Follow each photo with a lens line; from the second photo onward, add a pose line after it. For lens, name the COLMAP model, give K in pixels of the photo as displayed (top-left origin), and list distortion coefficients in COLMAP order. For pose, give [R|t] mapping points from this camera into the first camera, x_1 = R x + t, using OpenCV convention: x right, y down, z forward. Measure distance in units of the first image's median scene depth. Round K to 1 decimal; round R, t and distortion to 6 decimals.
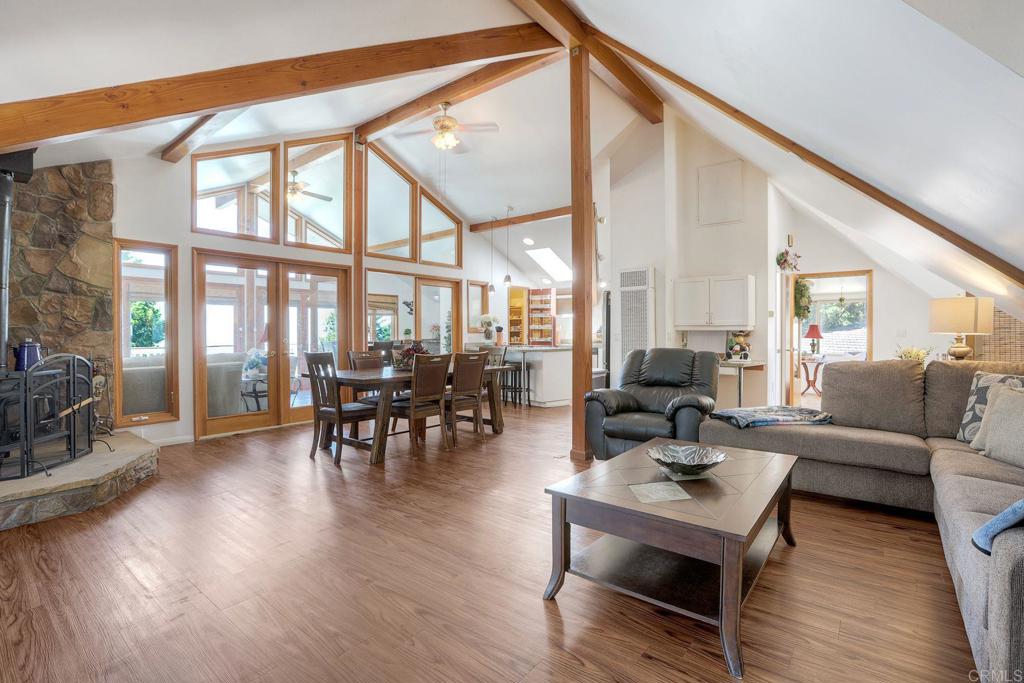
lens RADIAL K [[473.8, 0, 519.5], [0, 473.8, 336.0], [0, 0, 1]] dist [-0.022540, 0.001526]
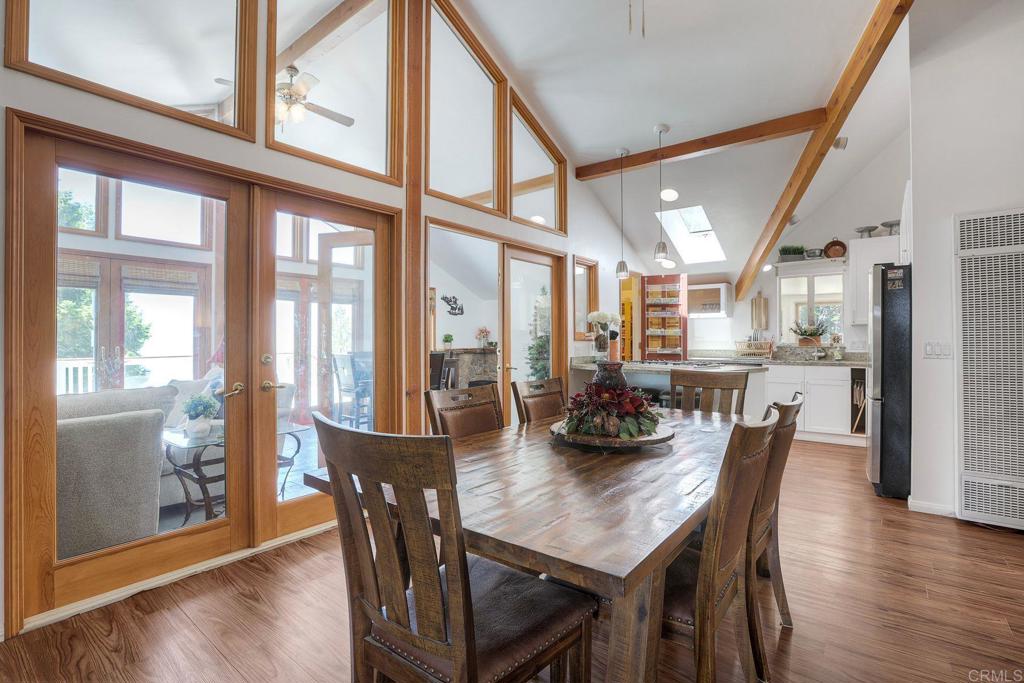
lens RADIAL K [[470.1, 0, 527.4], [0, 470.1, 336.6], [0, 0, 1]] dist [-0.020303, 0.000570]
pose [[0.999771, 0.003049, 0.021169, -0.184342], [-0.002800, 0.999926, -0.011800, -0.004455], [-0.021204, 0.011738, 0.999706, 0.394086]]
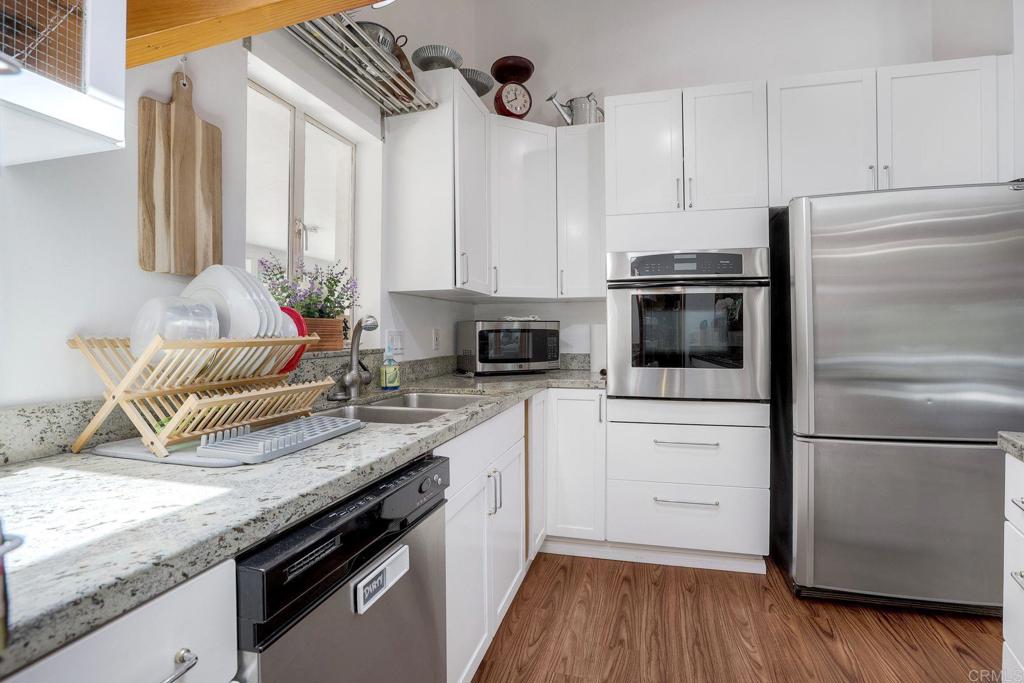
lens RADIAL K [[482.4, 0, 517.4], [0, 482.4, 337.2], [0, 0, 1]] dist [-0.046592, 0.018224]
pose [[-0.395736, -0.007372, 0.918335, 0.034703], [0.010048, 0.999873, 0.012357, -0.007705], [-0.918309, 0.014117, -0.395611, 1.113731]]
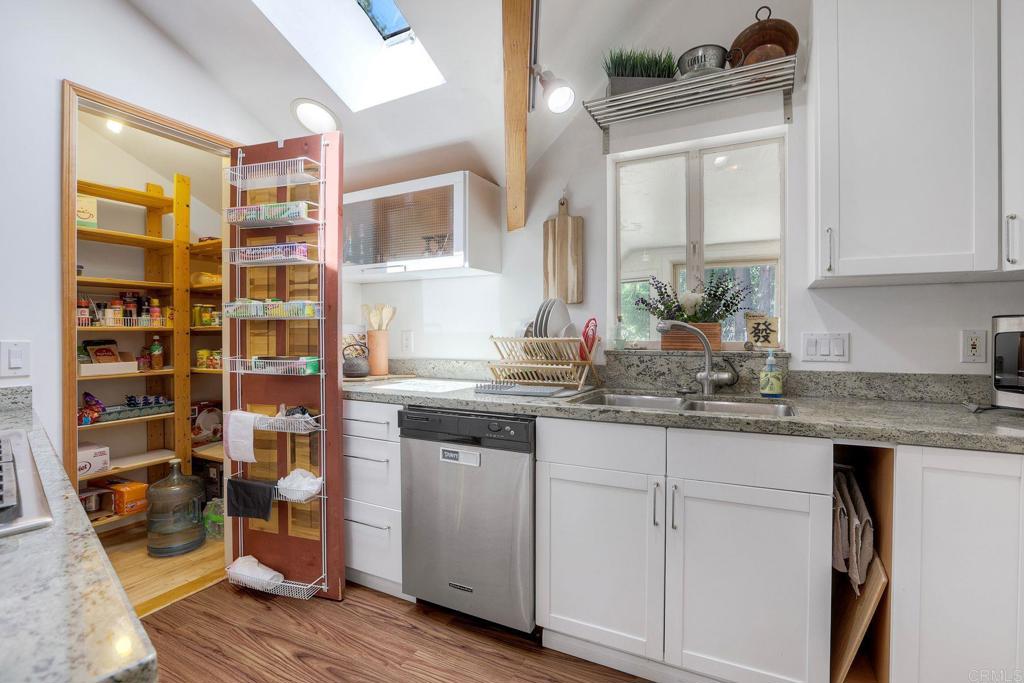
lens RADIAL K [[482.4, 0, 517.4], [0, 482.4, 337.2], [0, 0, 1]] dist [-0.046592, 0.018224]
pose [[0.980210, 0.000362, 0.197958, 0.127733], [-0.000229, 1.000000, -0.000695, -0.006617], [-0.197958, 0.000636, 0.980210, 0.876114]]
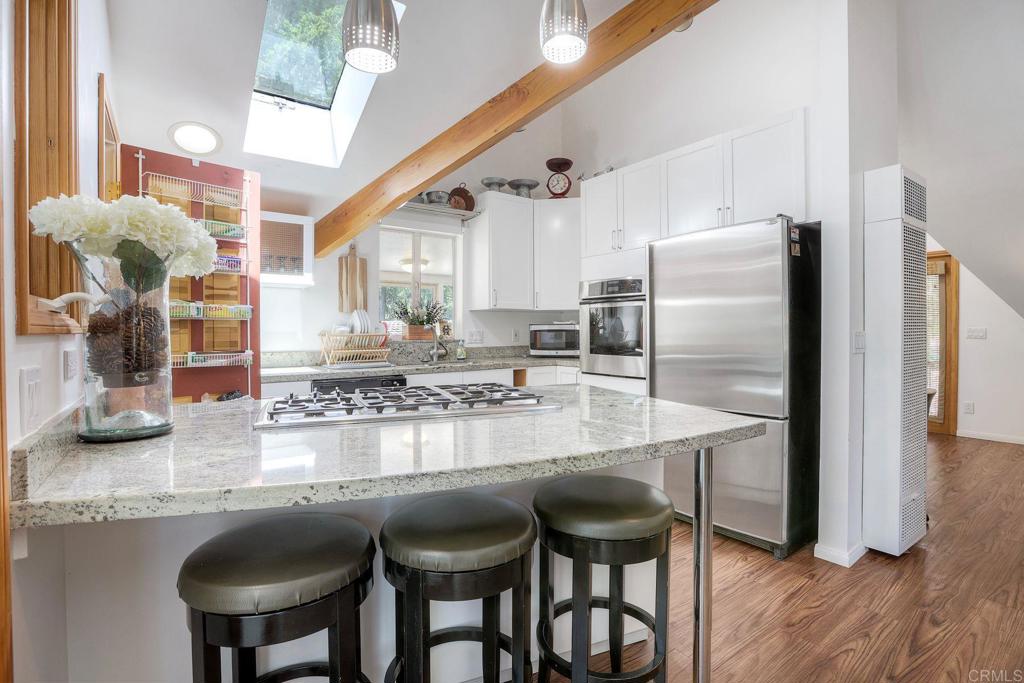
lens RADIAL K [[473.8, 0, 519.5], [0, 473.8, 336.0], [0, 0, 1]] dist [-0.022540, 0.001526]
pose [[0.251362, -0.010115, 0.967840, -0.174159], [0.008397, 0.999931, 0.008270, -0.006698], [-0.967857, 0.006048, 0.251430, 0.891235]]
